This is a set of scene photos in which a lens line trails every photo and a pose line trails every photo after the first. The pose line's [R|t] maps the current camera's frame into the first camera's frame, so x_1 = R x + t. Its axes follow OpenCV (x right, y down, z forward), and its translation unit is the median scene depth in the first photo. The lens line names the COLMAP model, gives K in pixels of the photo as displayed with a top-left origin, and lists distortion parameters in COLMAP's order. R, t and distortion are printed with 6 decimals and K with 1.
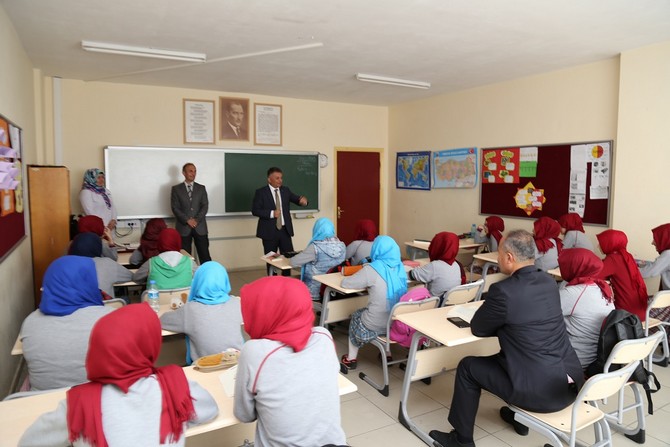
lens RADIAL K [[470.7, 0, 335.9], [0, 470.7, 209.5], [0, 0, 1]] dist [-0.027968, 0.005745]
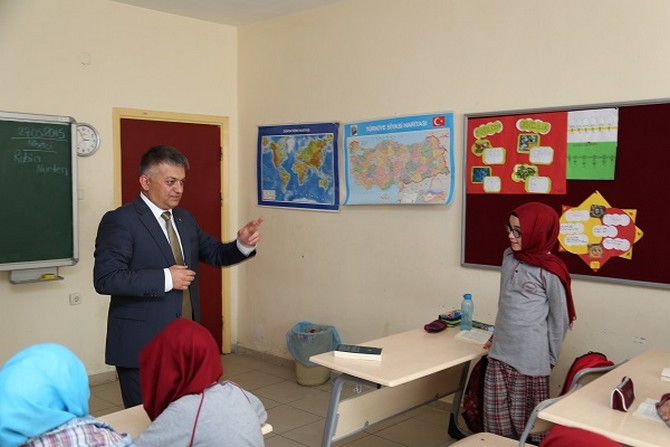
lens RADIAL K [[633.3, 0, 335.0], [0, 633.3, 223.5], [0, 0, 1]] dist [0.012911, 0.004356]
pose [[0.952395, -0.016528, 0.304420, 0.012658], [0.017567, 0.999845, -0.000674, -0.029067], [-0.304361, 0.005990, 0.952538, 0.454627]]
